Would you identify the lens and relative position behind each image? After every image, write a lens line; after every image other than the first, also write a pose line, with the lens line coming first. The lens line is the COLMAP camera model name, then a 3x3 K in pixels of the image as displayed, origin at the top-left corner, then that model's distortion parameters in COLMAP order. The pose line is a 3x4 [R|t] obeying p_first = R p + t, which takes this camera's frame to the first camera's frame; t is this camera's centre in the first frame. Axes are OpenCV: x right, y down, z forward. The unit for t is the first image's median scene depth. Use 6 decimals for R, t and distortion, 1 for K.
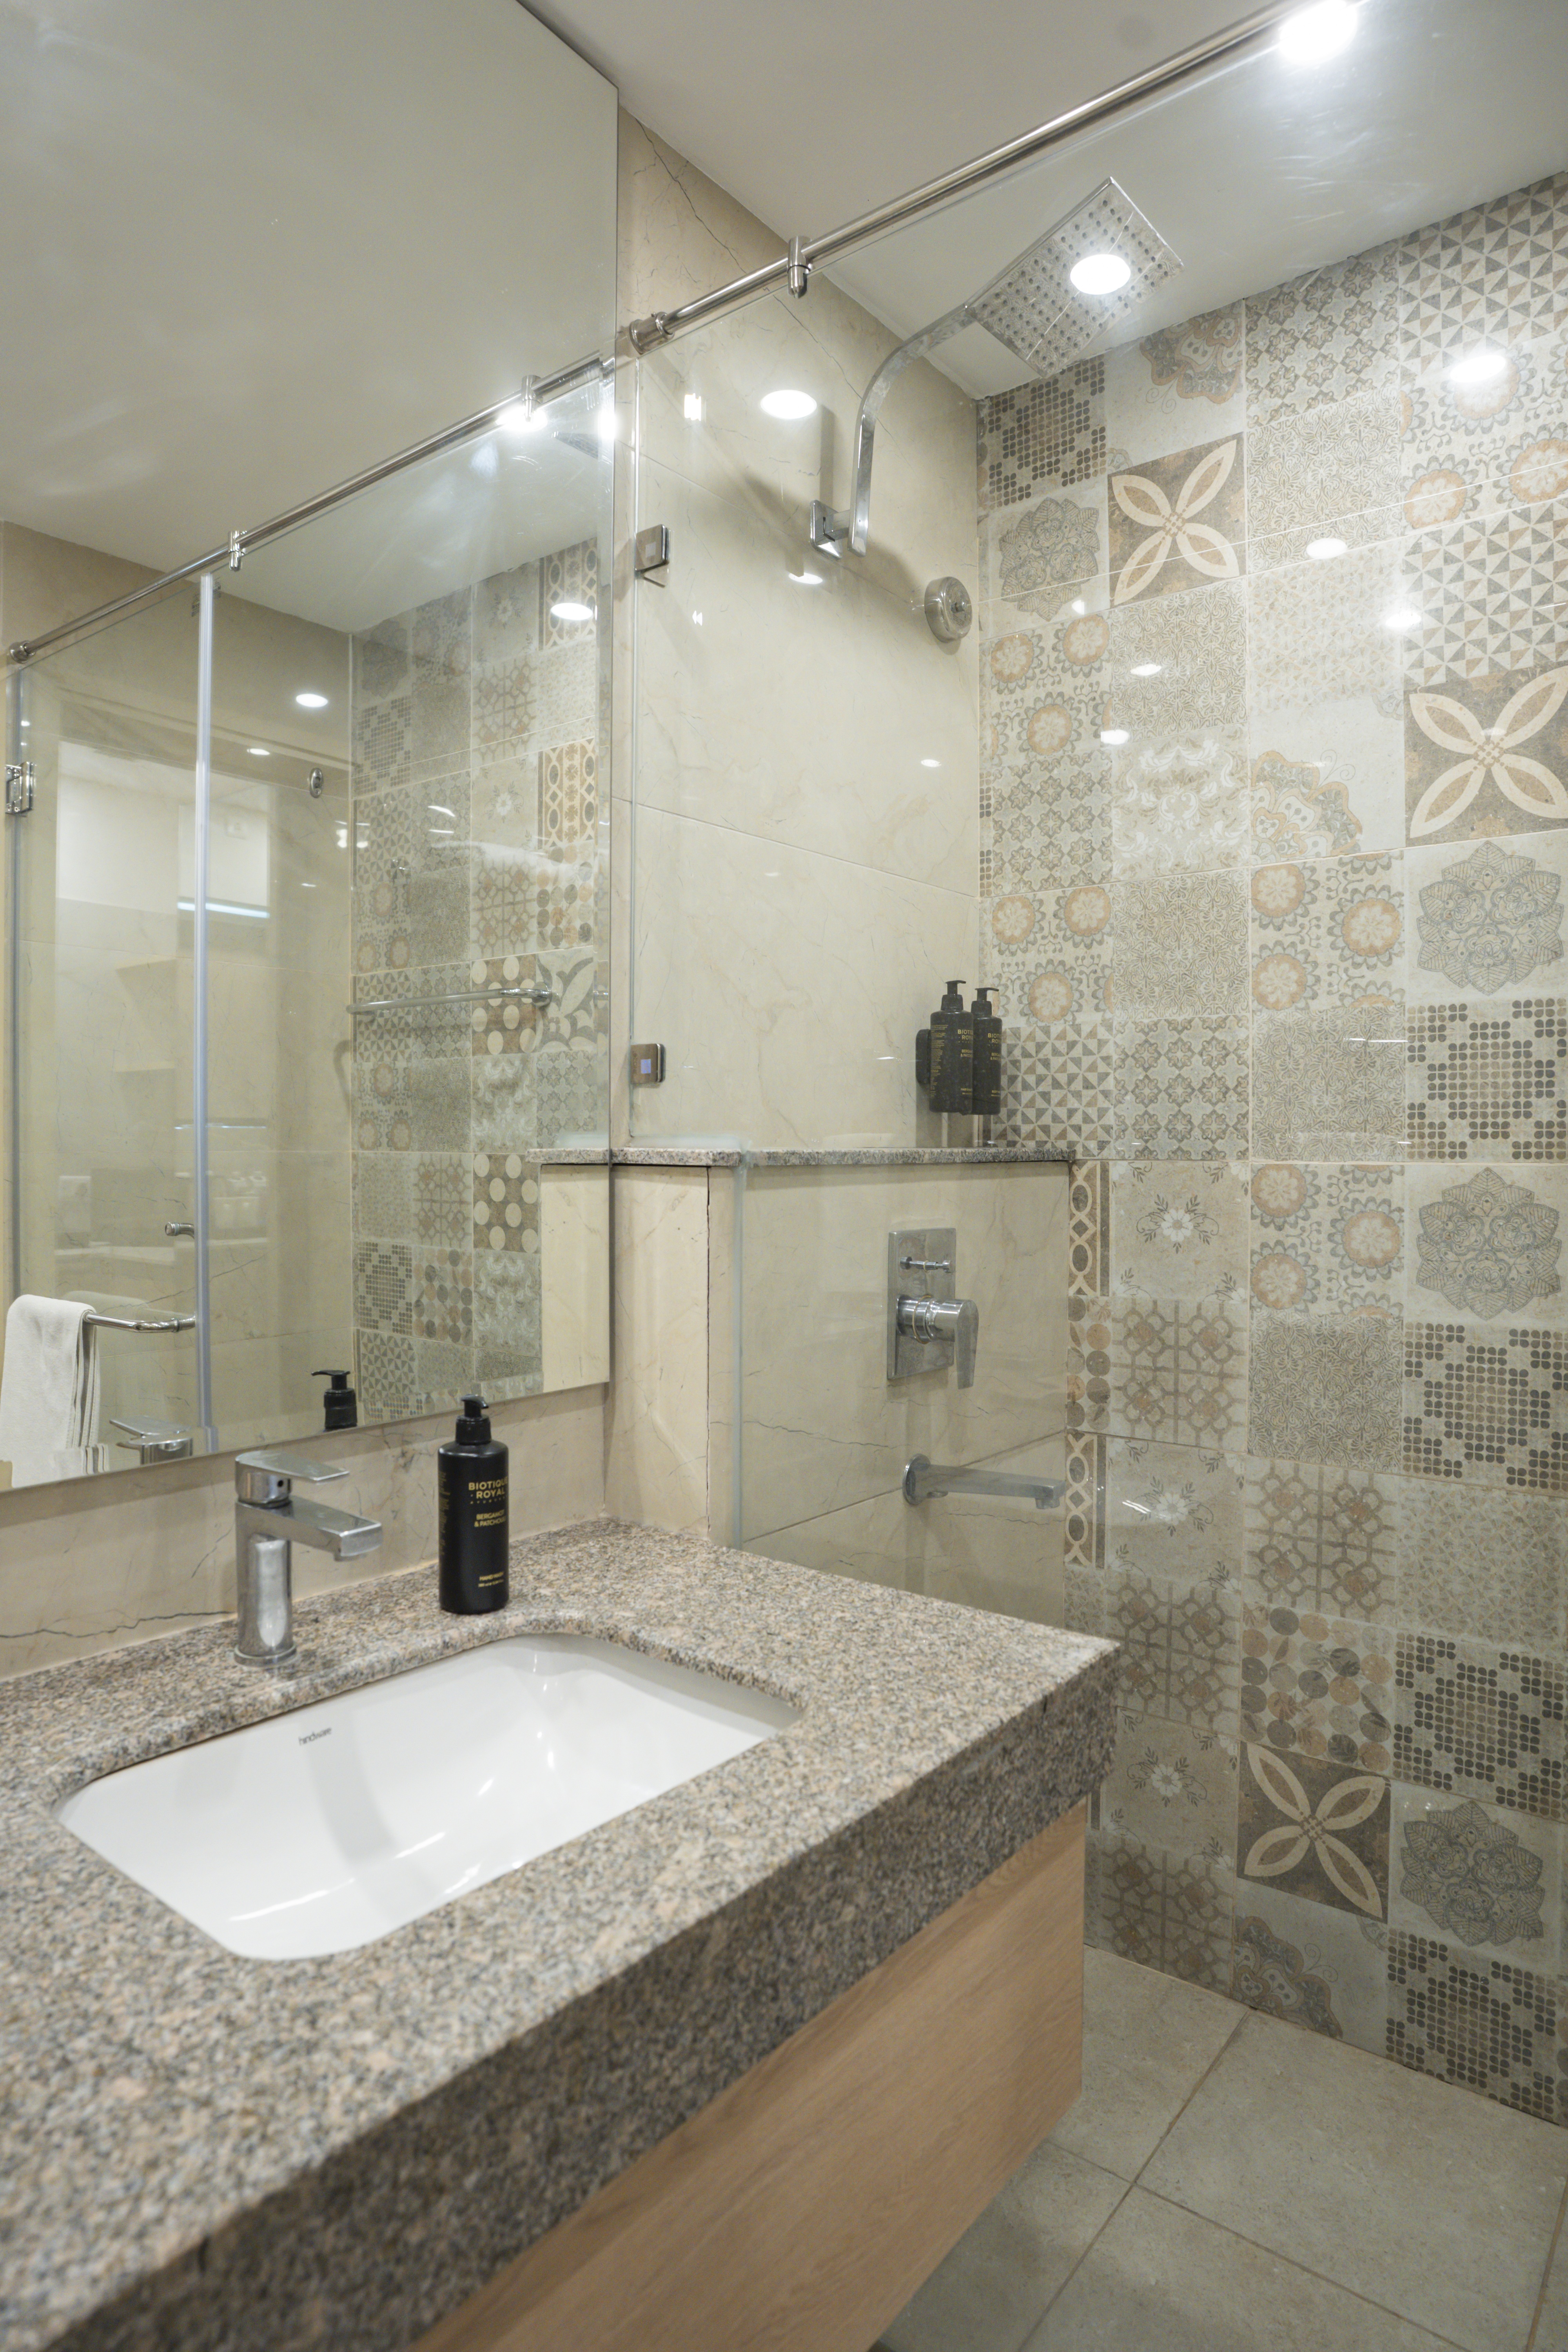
lens RADIAL K [[1342.6, 0, 782.2], [0, 1342.6, 1175.4], [0, 0, 1]] dist [-0.009287, -0.000926]
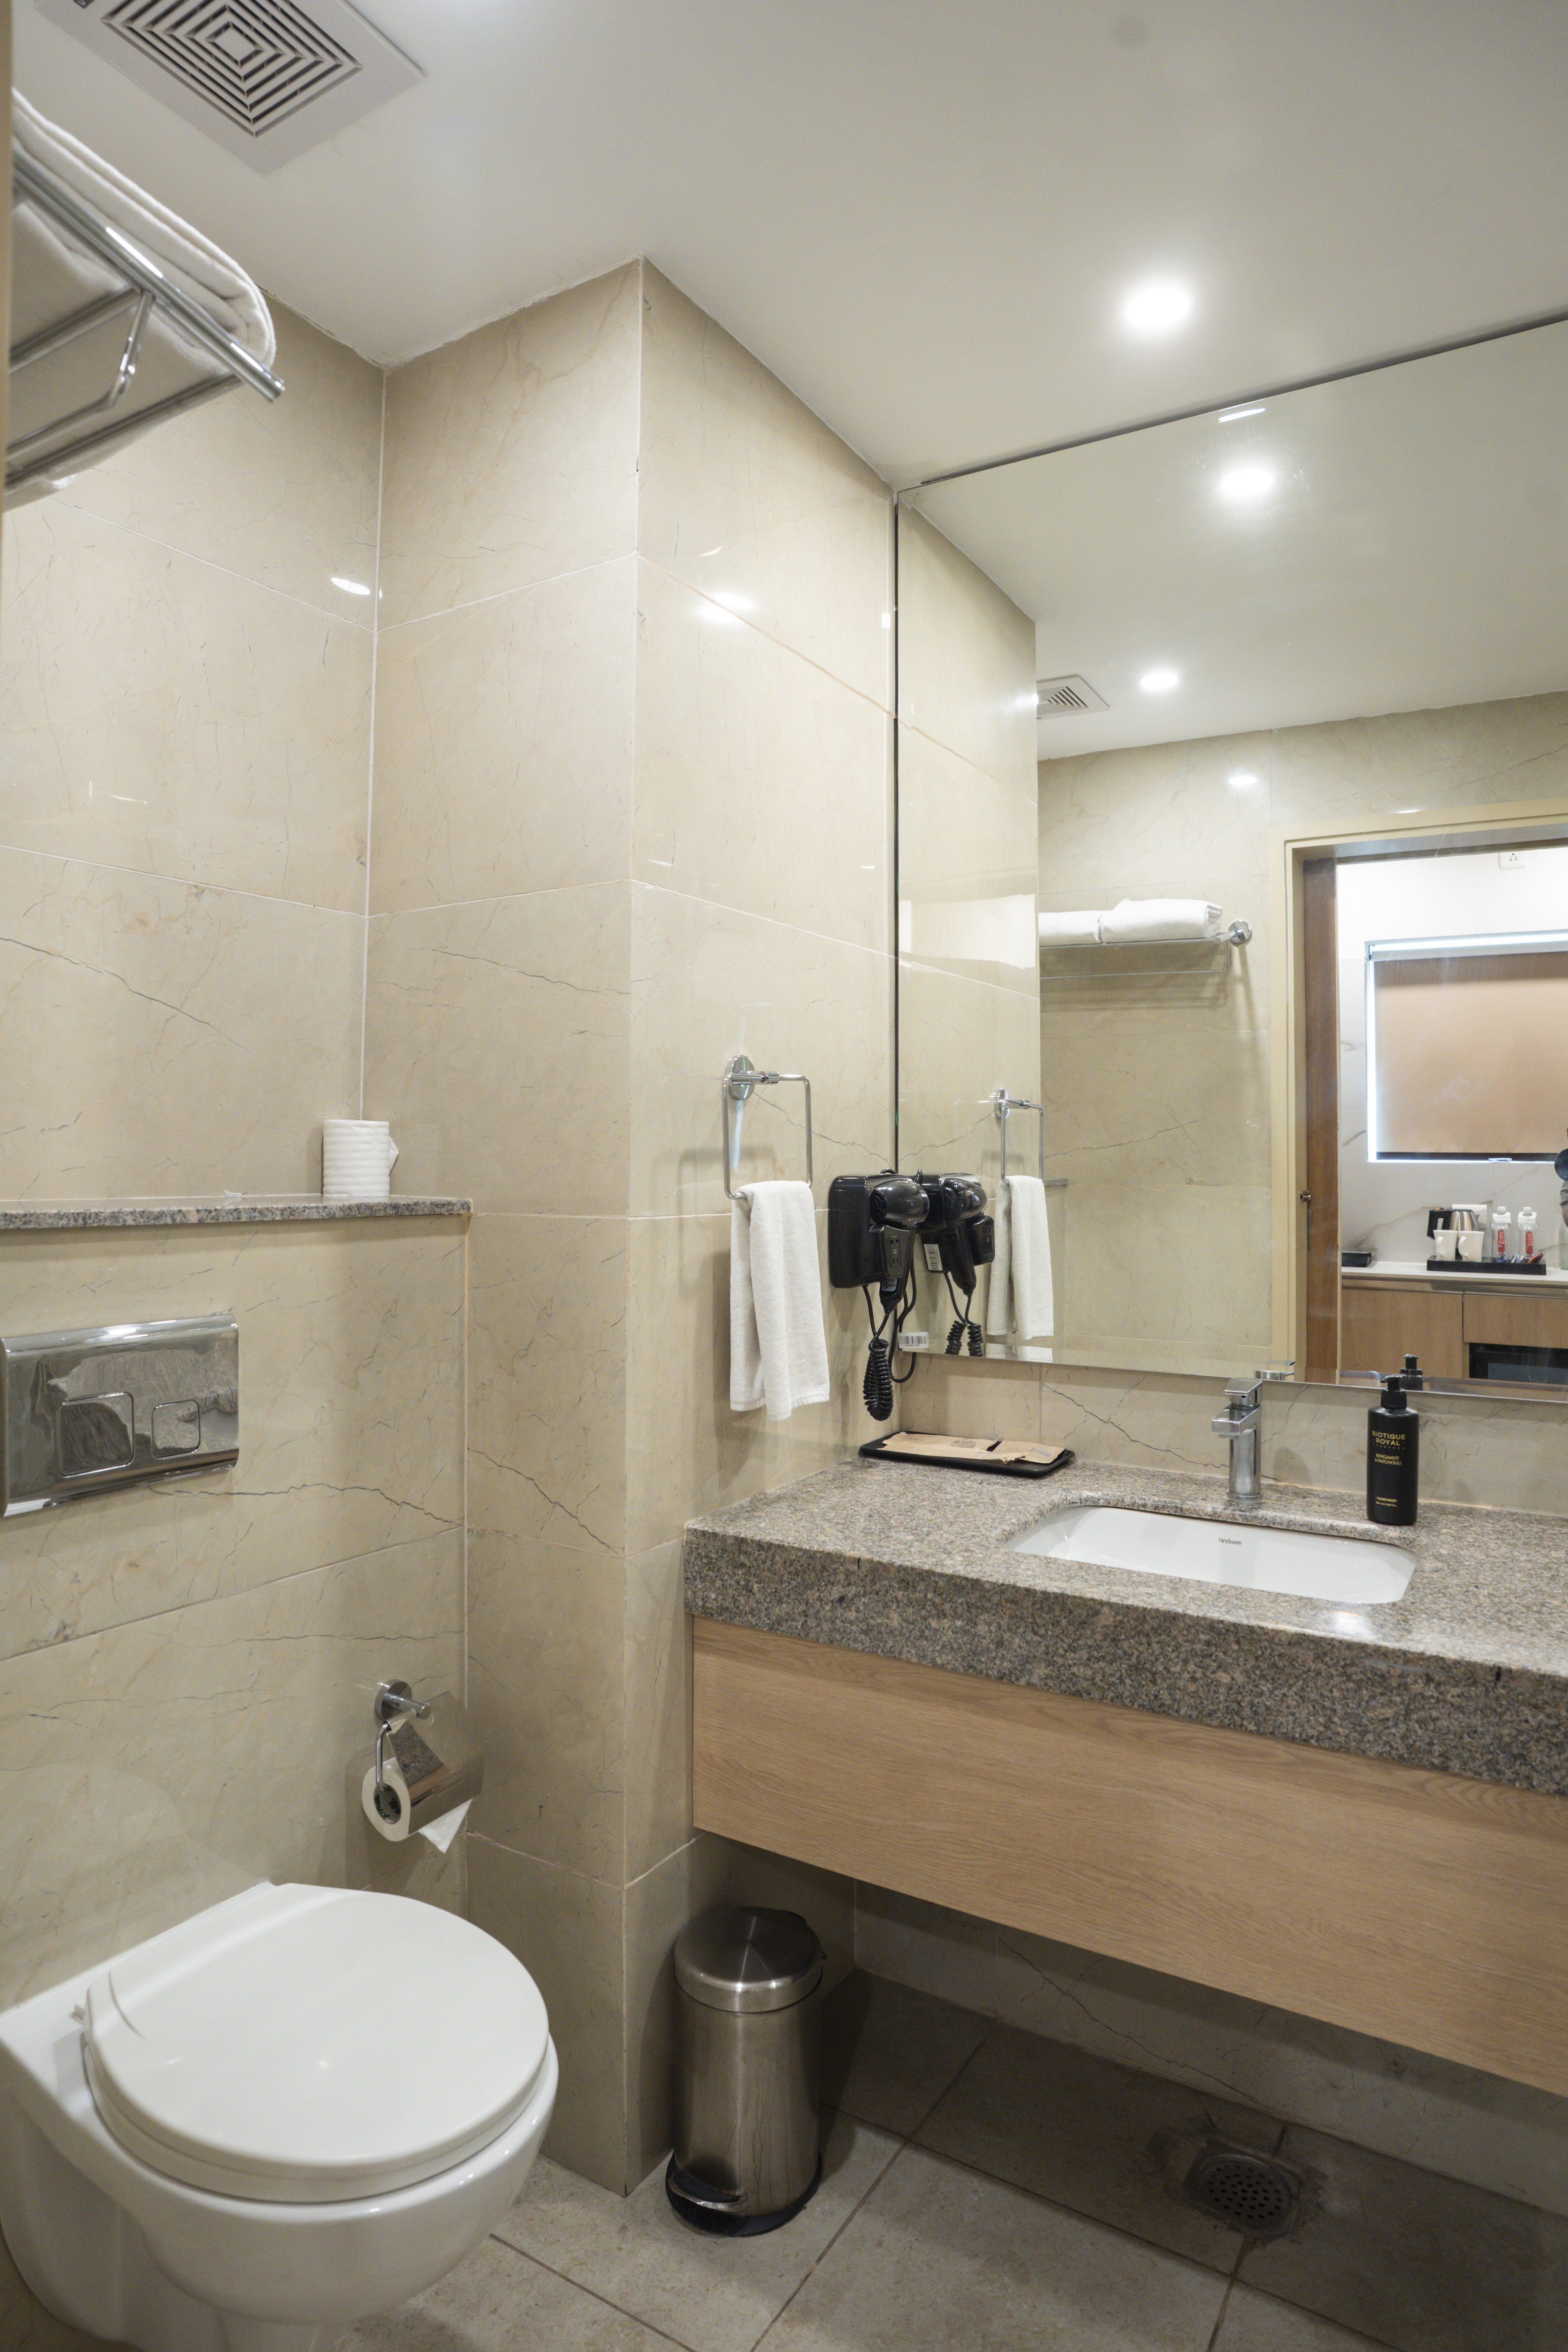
lens RADIAL K [[1342.6, 0, 781.7], [0, 1342.6, 1175.8], [0, 0, 1]] dist [-0.009287, -0.000926]
pose [[0.121737, -0.013287, -0.992474, 1.646904], [-0.021465, 0.999641, -0.016016, -0.011188], [0.992330, 0.023253, 0.121408, 0.278613]]
